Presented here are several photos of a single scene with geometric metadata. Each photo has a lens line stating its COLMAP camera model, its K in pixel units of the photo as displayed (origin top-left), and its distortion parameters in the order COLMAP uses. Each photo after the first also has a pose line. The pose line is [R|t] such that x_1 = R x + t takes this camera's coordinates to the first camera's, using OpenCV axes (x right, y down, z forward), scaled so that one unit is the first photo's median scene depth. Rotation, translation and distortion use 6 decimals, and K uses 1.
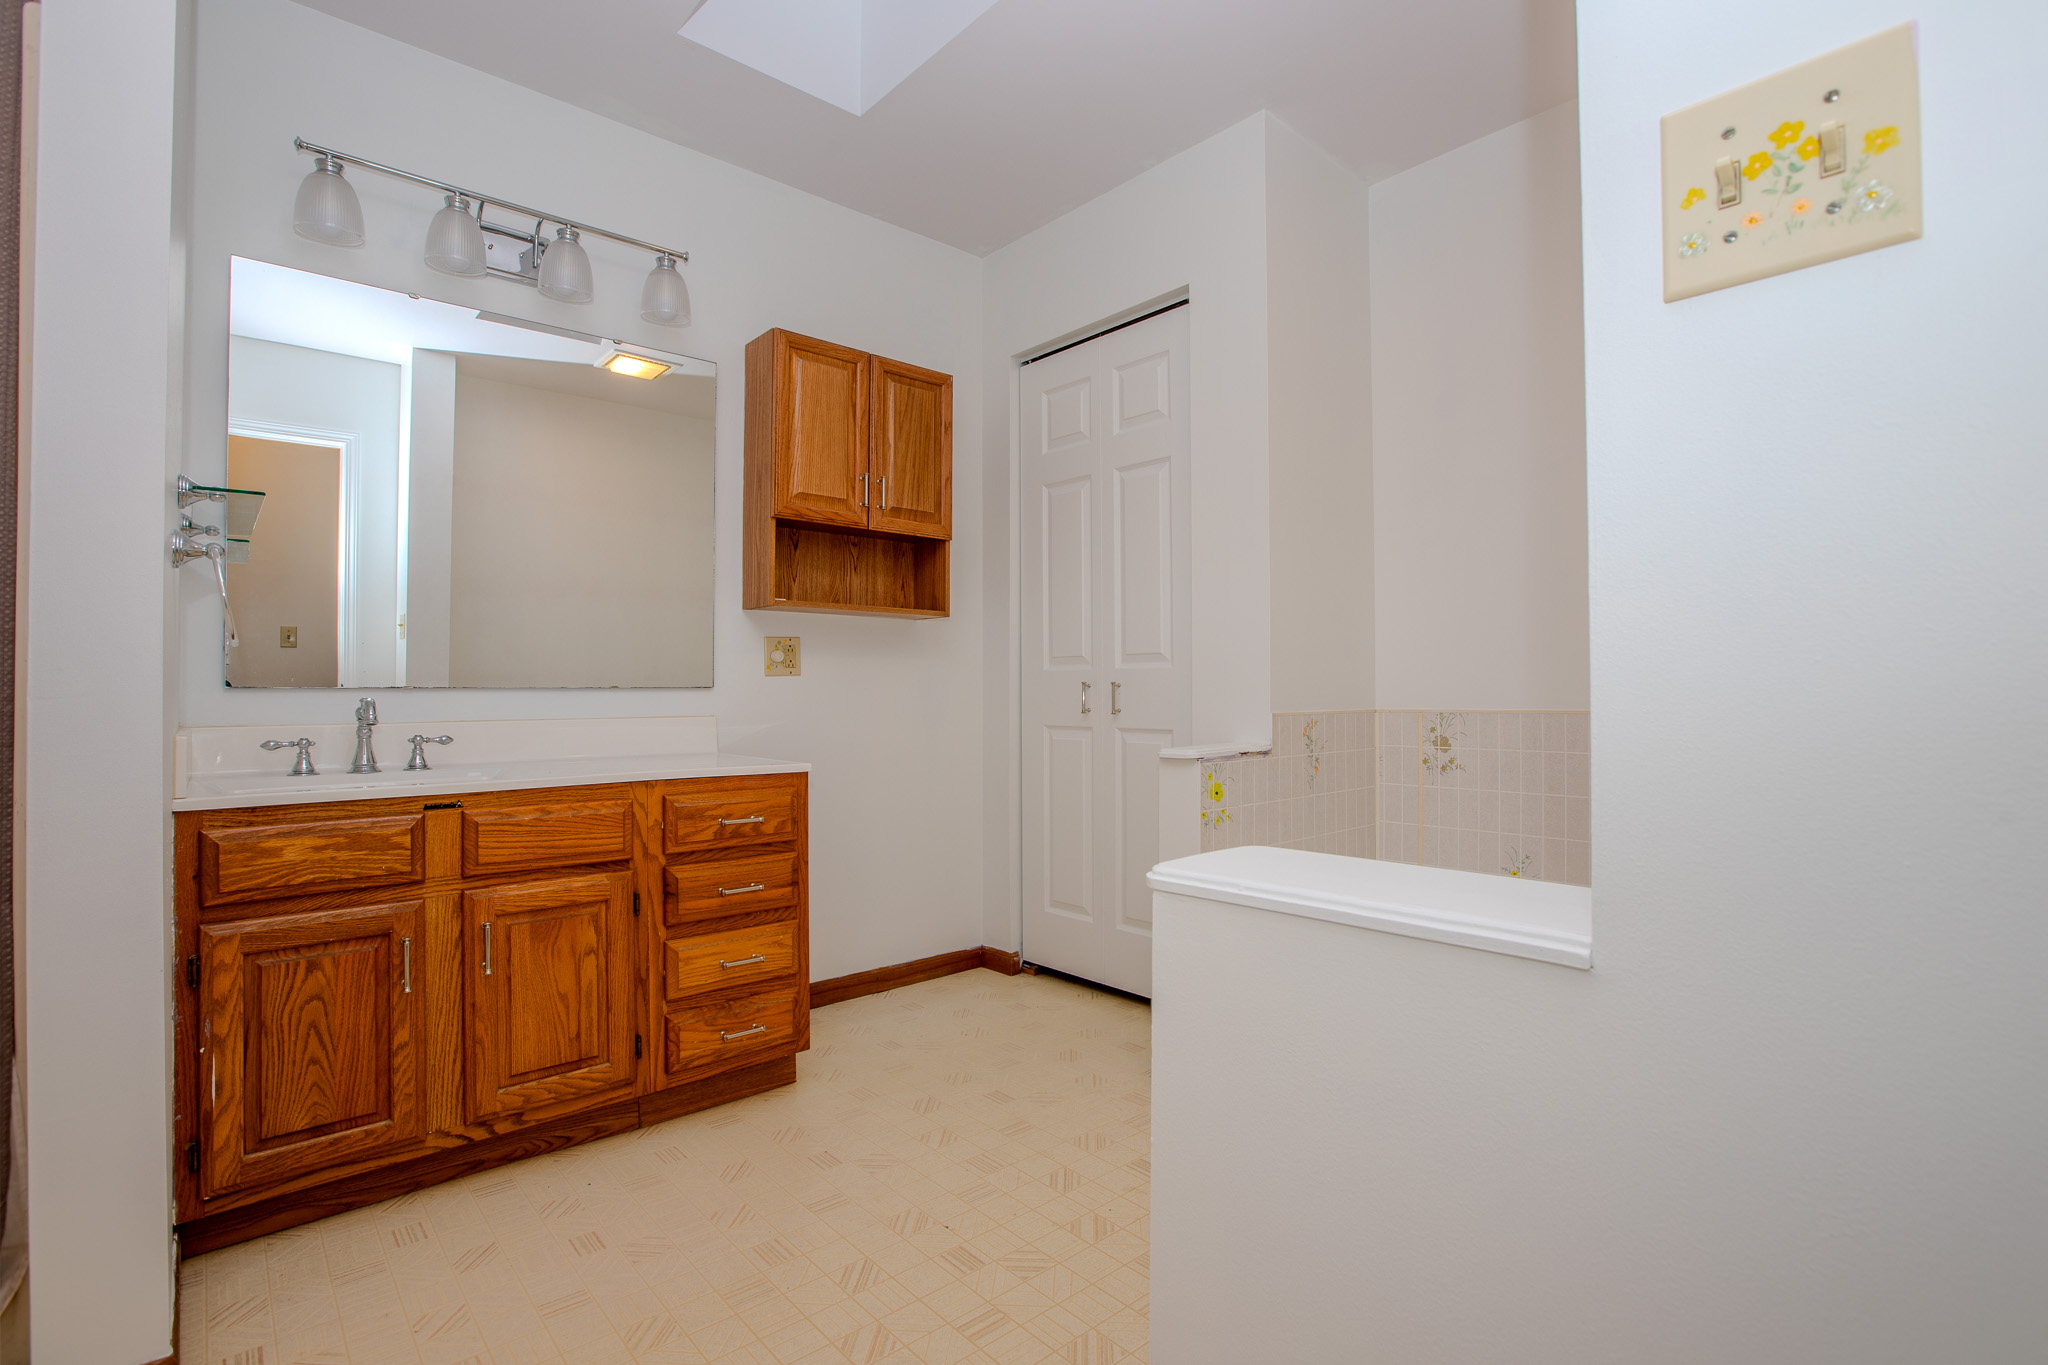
lens RADIAL K [[936.8, 0, 1032.6], [0, 936.8, 684.1], [0, 0, 1]] dist [-0.038960, 0.009725]
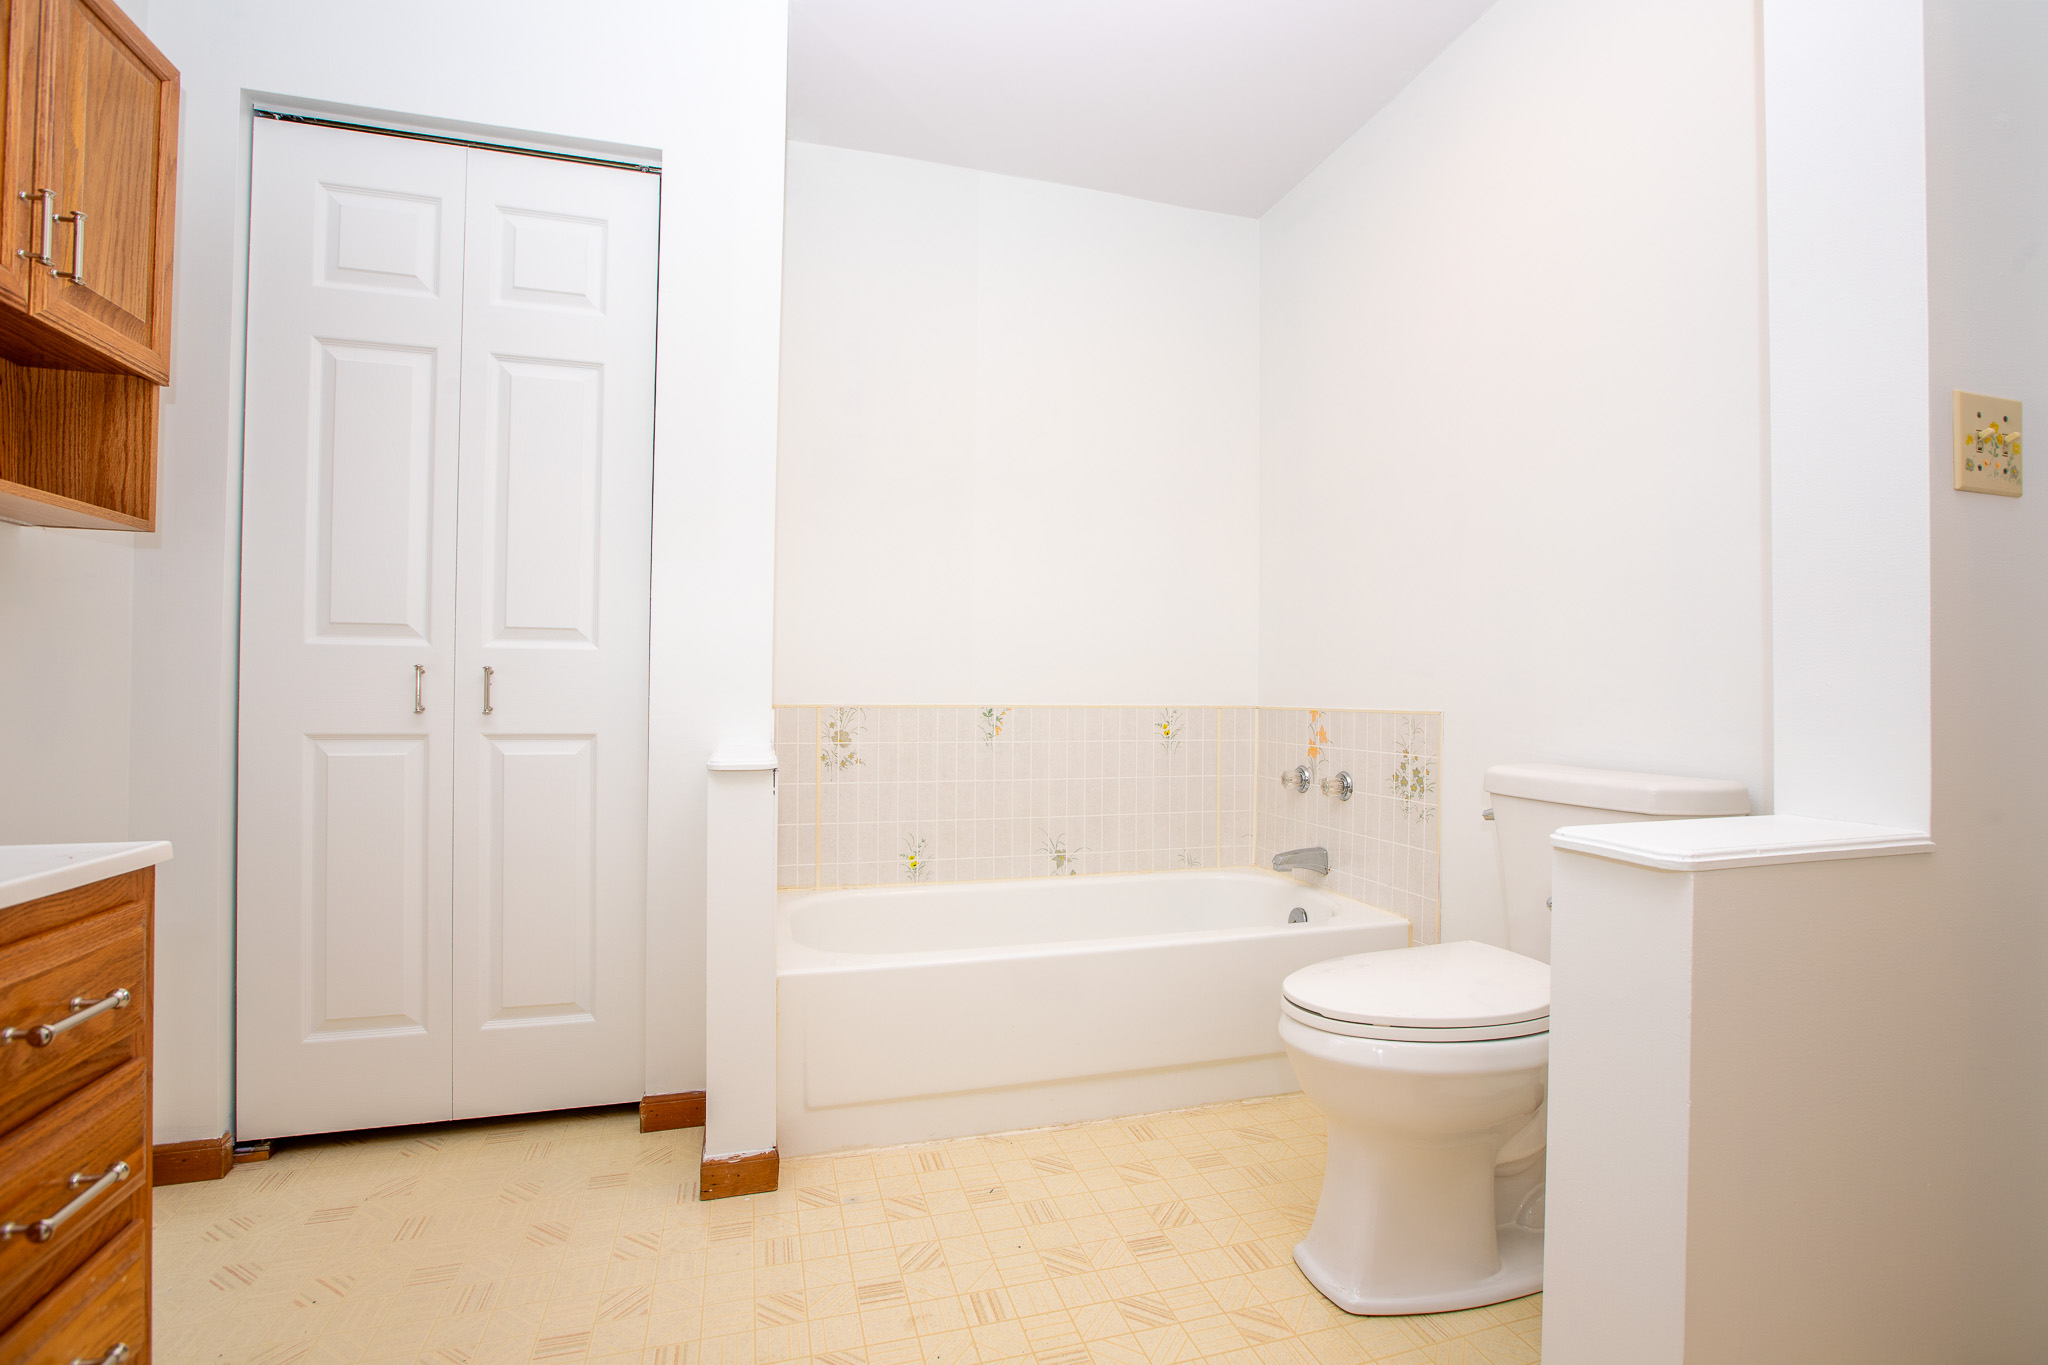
lens RADIAL K [[936.8, 0, 1015.3], [0, 936.8, 681.6], [0, 0, 1]] dist [-0.038960, 0.009725]
pose [[0.436591, 0.015592, 0.899525, -0.409598], [-0.020161, 0.999768, -0.007544, 0.007284], [-0.899434, -0.014841, 0.436804, 0.430185]]
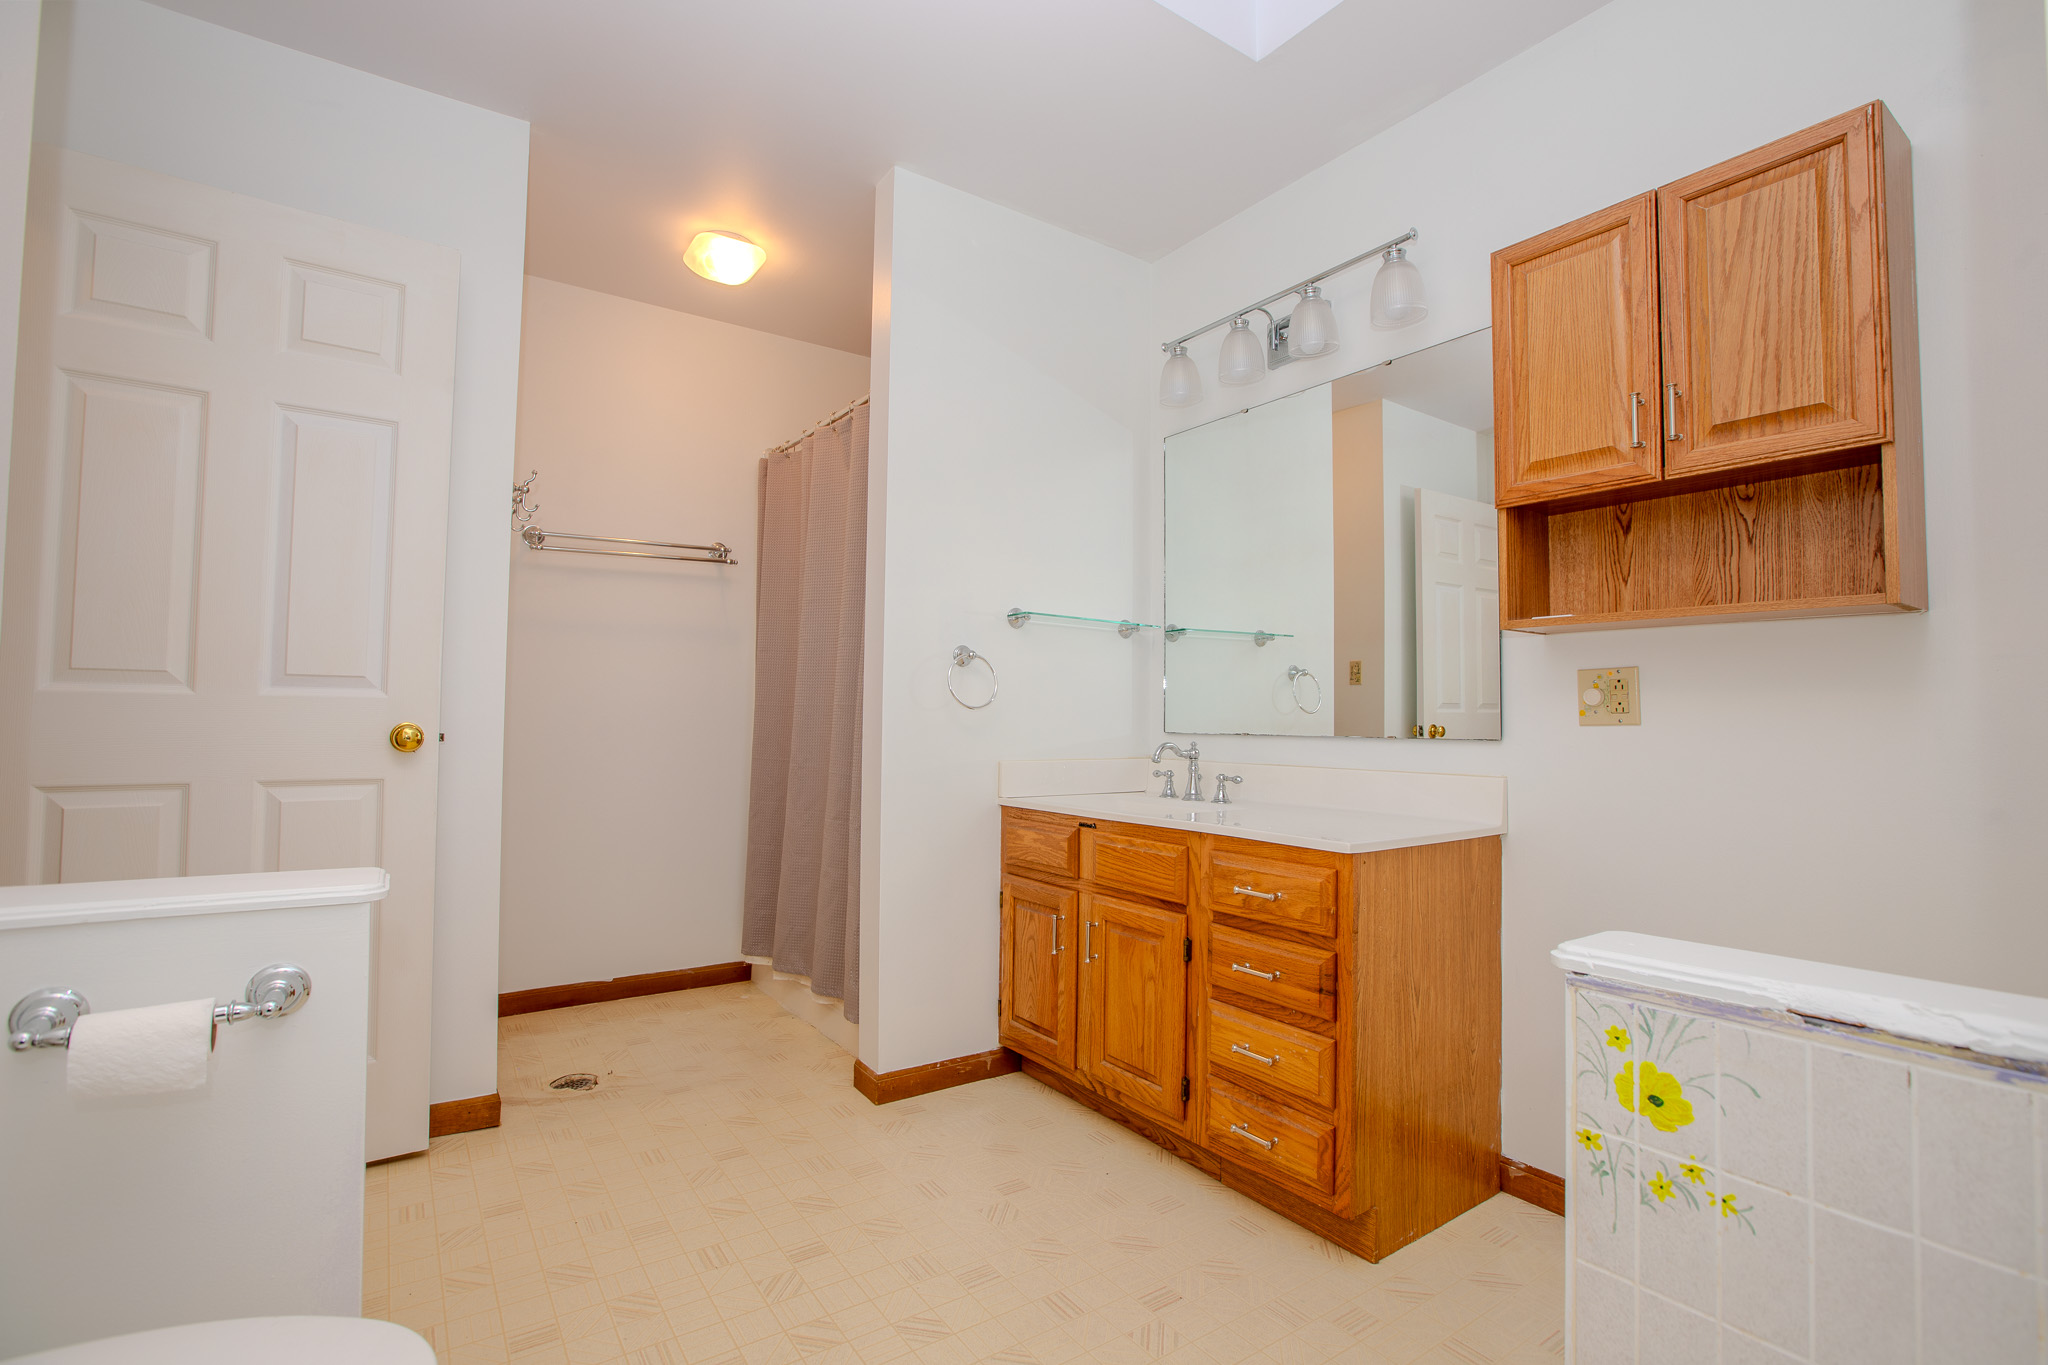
lens RADIAL K [[936.8, 0, 1037.4], [0, 936.8, 689.0], [0, 0, 1]] dist [-0.038960, 0.009725]
pose [[-0.097278, -0.029900, -0.994808, 0.497355], [-0.002725, 0.999553, -0.029776, -0.016410], [0.995254, -0.000186, -0.097316, 0.743371]]
